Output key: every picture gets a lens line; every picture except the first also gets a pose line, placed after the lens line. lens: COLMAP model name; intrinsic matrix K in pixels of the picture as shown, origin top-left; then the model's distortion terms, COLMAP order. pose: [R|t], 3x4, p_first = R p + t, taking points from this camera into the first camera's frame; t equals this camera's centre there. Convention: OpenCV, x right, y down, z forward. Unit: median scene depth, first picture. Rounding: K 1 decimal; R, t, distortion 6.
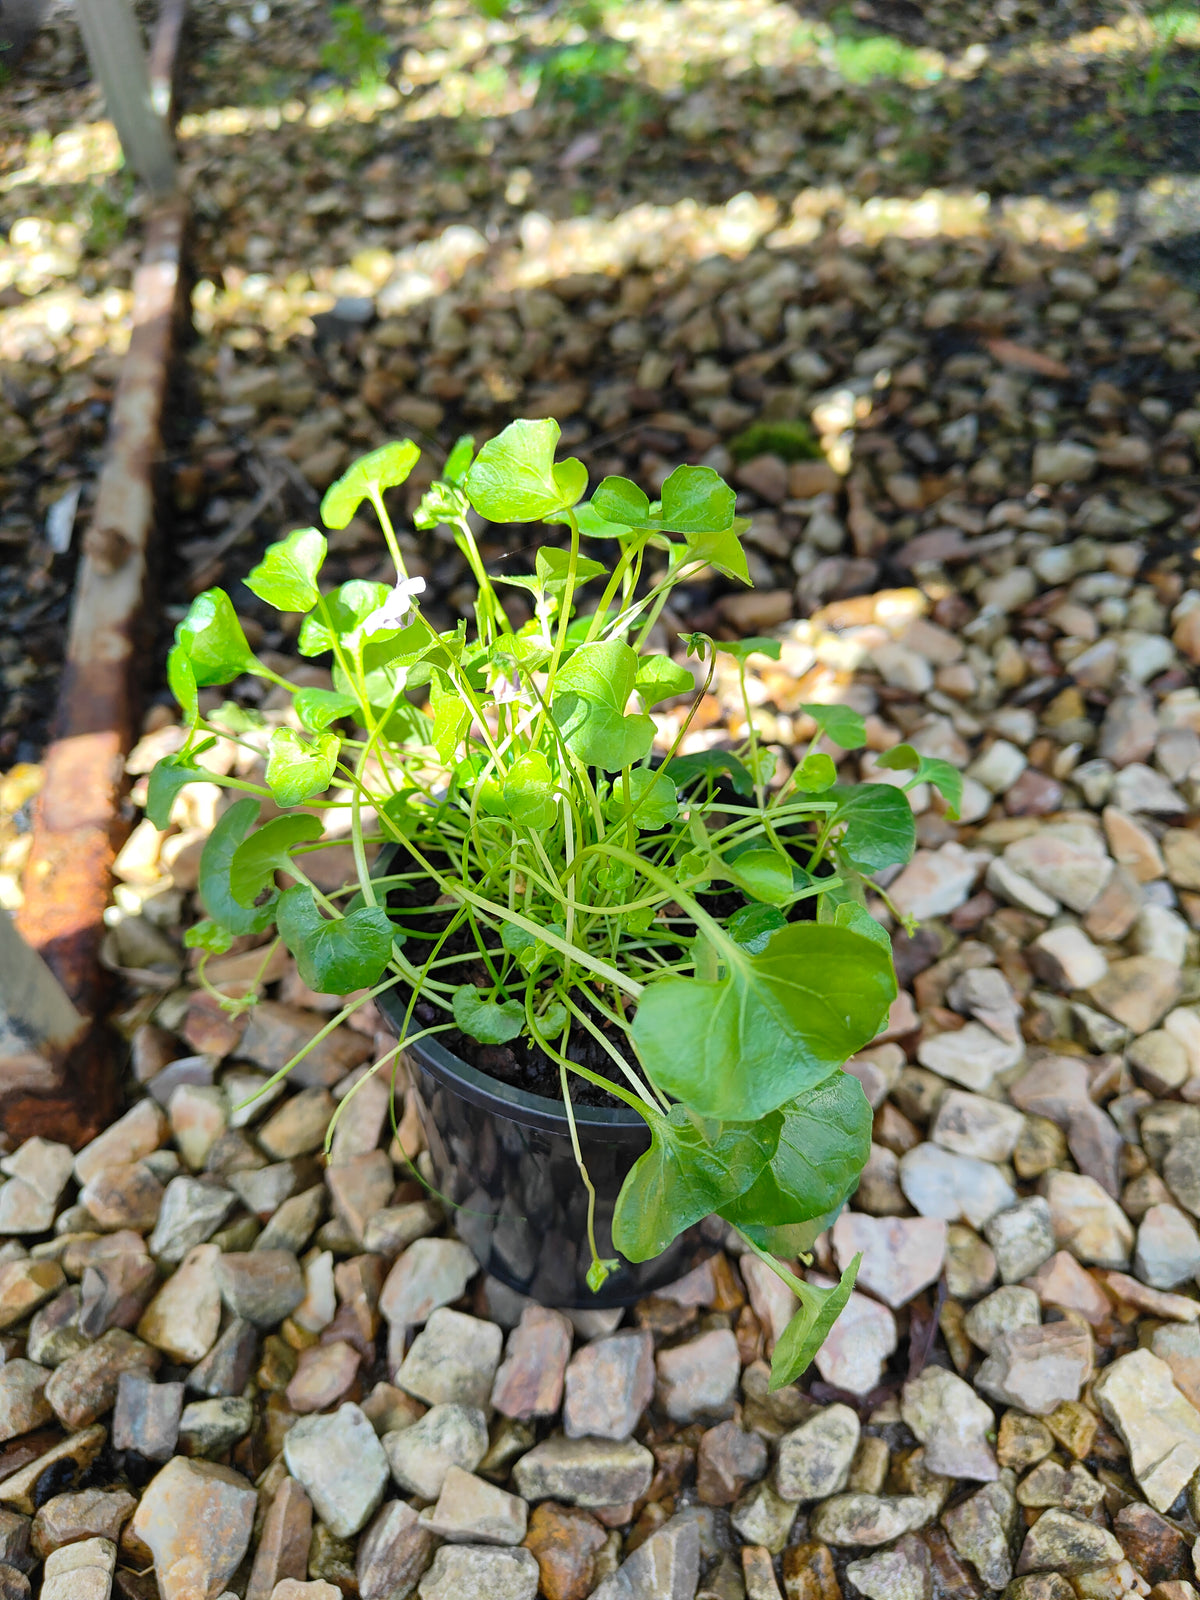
lens RADIAL K [[1150.9, 0, 635.5], [0, 1150.9, 798.8], [0, 0, 1]] dist [-0.021508, 0.006242]
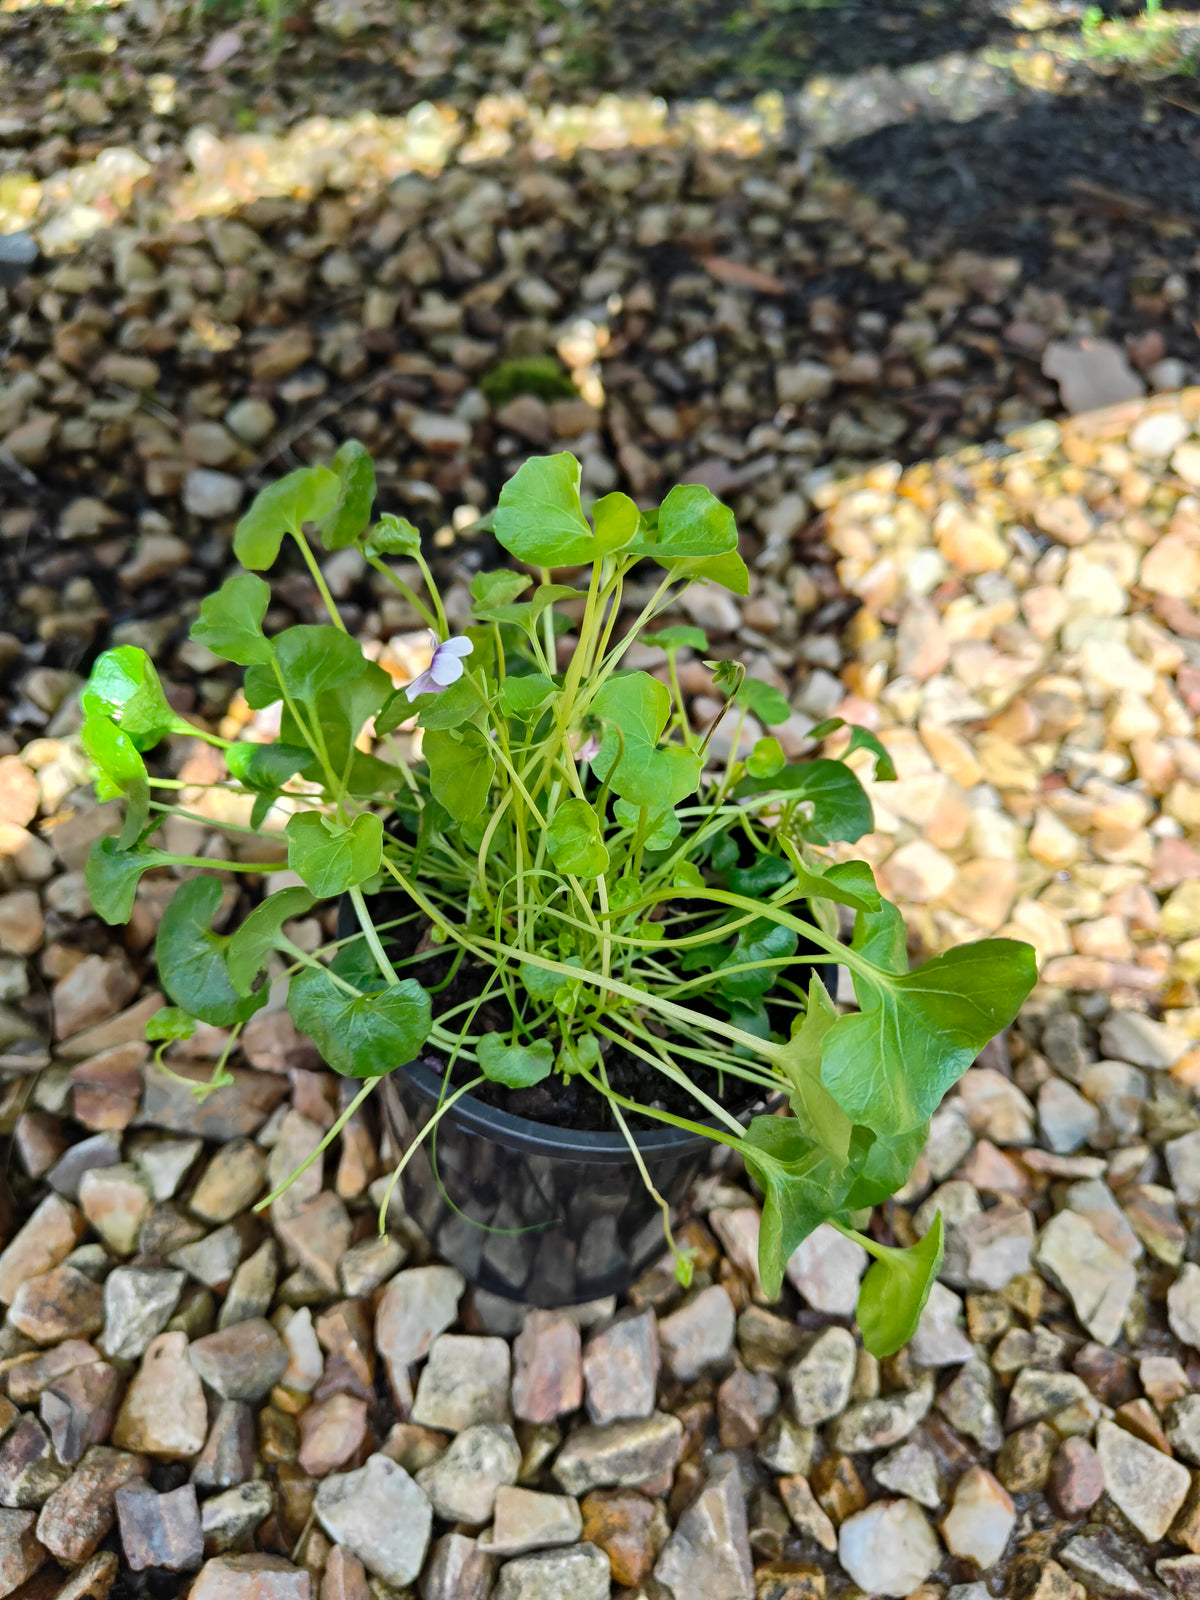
lens RADIAL K [[1151.2, 0, 614.5], [0, 1151.2, 800.8], [0, 0, 1]] dist [-0.020375, 0.002793]
pose [[0.960409, -0.149966, 0.234786, -0.174365], [0.130843, 0.986831, 0.095101, -0.079464], [-0.245956, -0.060616, 0.967384, 0.031387]]
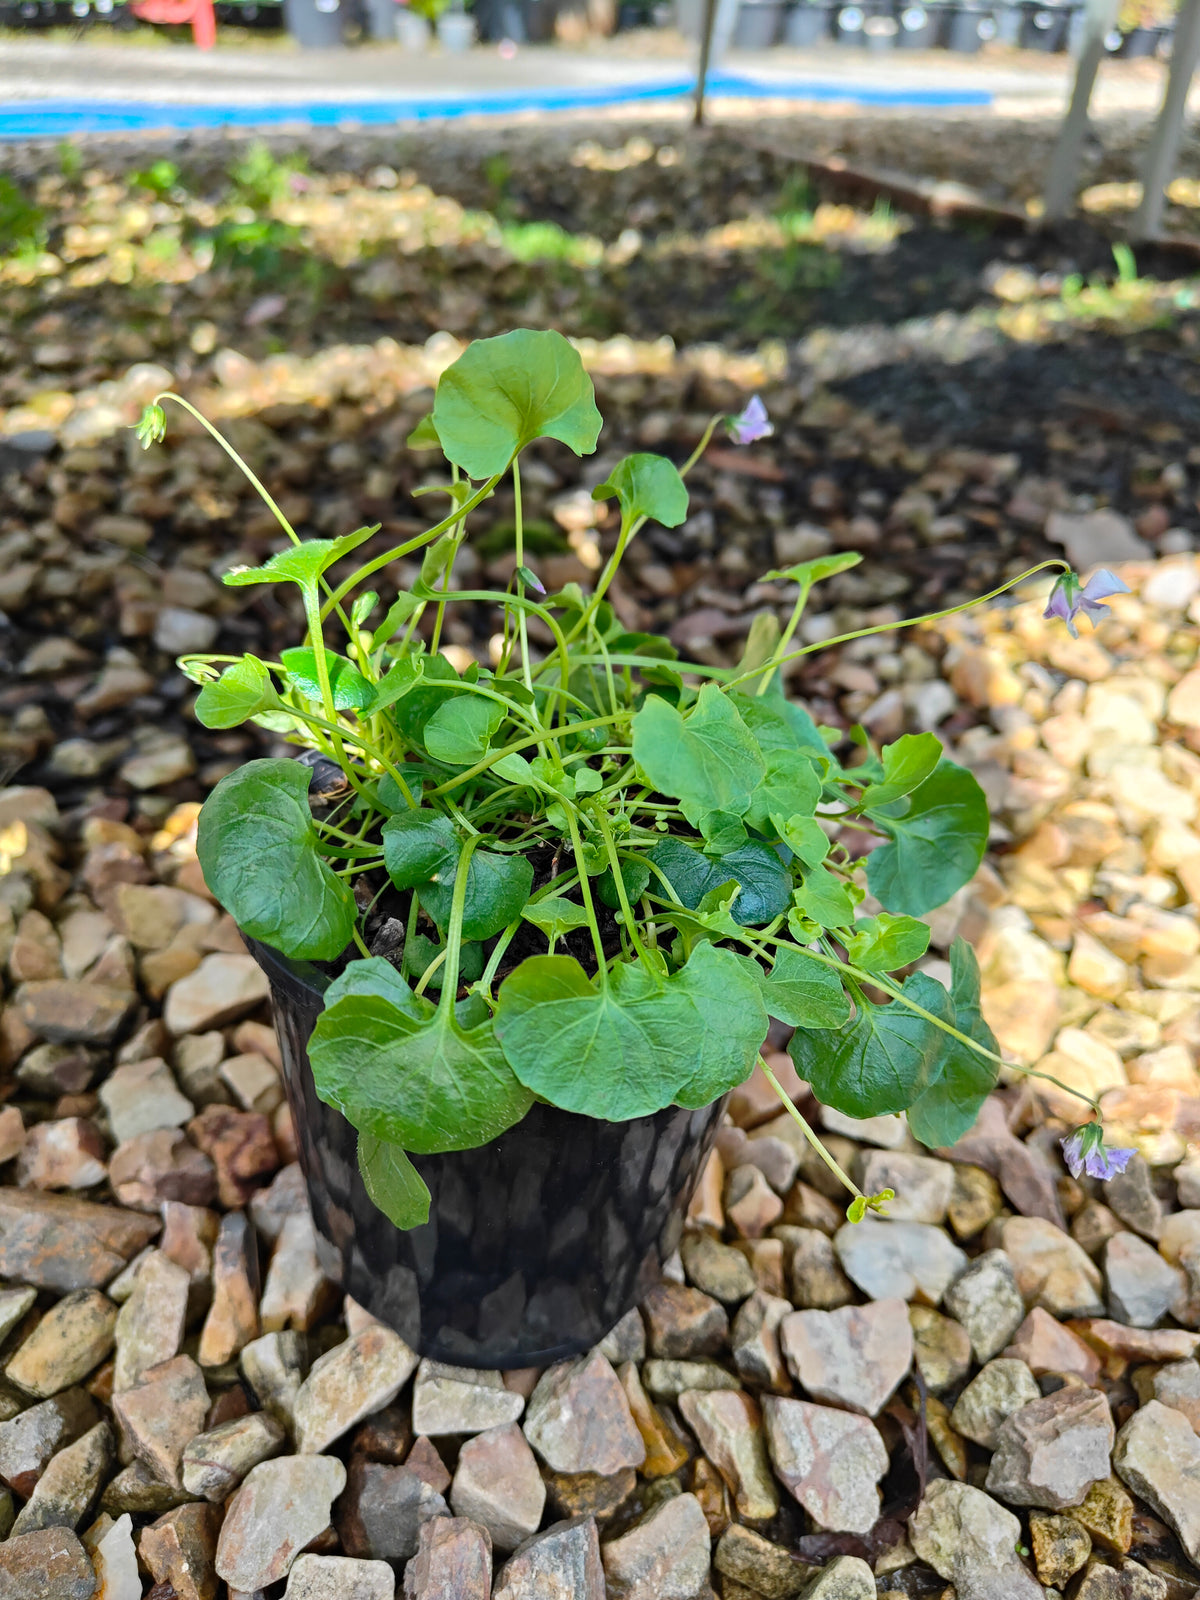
lens RADIAL K [[1154.9, 0, 622.7], [0, 1154.9, 795.5], [0, 0, 1]] dist [-0.030009, 0.011555]
pose [[0.965811, -0.092506, 0.242180, -0.097374], [0.129849, 0.981159, -0.143063, 0.096748], [-0.224383, 0.169618, 0.959626, 0.171259]]
